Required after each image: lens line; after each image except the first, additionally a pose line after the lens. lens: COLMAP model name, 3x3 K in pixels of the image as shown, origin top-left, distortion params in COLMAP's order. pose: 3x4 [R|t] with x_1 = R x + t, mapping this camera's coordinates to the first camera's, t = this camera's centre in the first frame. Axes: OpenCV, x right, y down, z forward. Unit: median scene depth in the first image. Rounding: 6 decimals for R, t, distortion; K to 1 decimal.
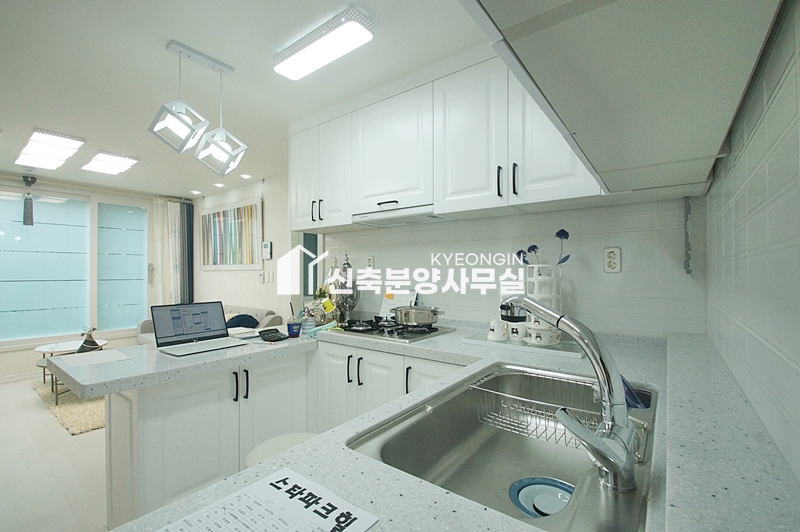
lens RADIAL K [[355.0, 0, 400.3], [0, 355.0, 269.7], [0, 0, 1]] dist [0.009566, -0.013845]
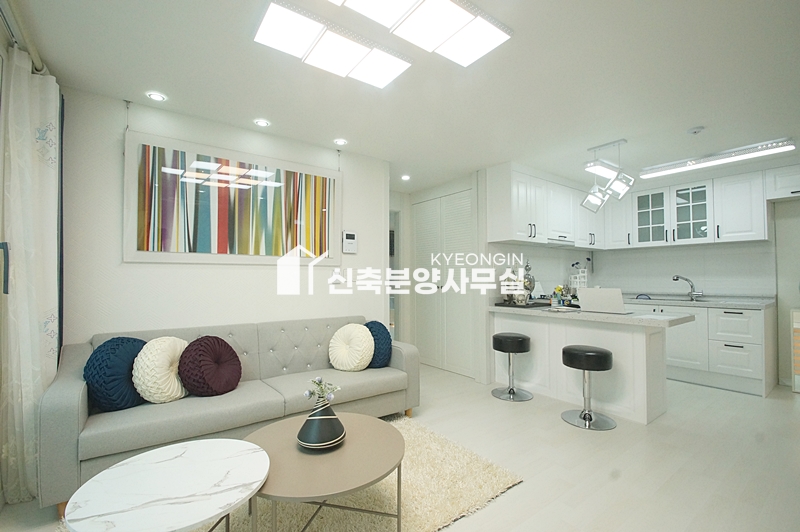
lens RADIAL K [[355.0, 0, 400.3], [0, 355.0, 269.7], [0, 0, 1]] dist [0.009566, -0.013845]
pose [[0.275626, 0.023036, 0.960989, -1.161761], [-0.008698, 0.999732, -0.021470, 0.026894], [-0.961226, -0.002441, 0.275752, 0.685592]]
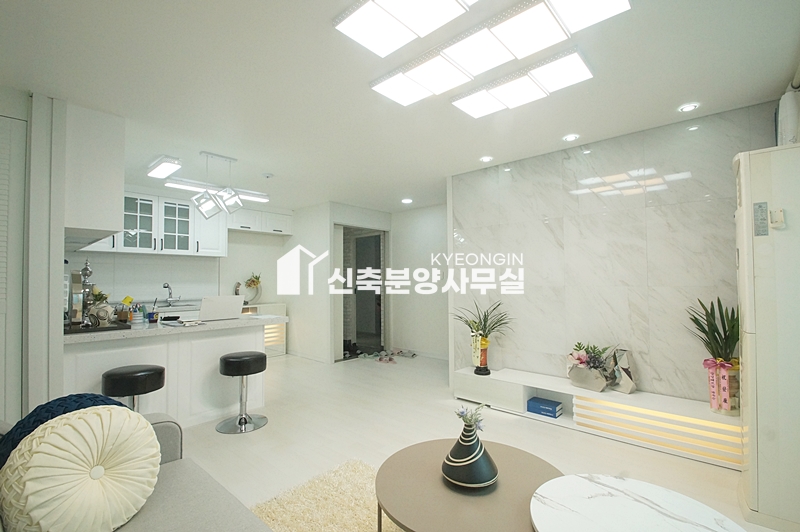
lens RADIAL K [[355.0, 0, 400.3], [0, 355.0, 269.7], [0, 0, 1]] dist [0.009566, -0.013845]
pose [[-0.996570, 0.010151, 0.082132, -0.742700], [0.006606, 0.999039, -0.043325, 0.025474], [-0.082493, -0.042633, -0.995679, 1.237686]]
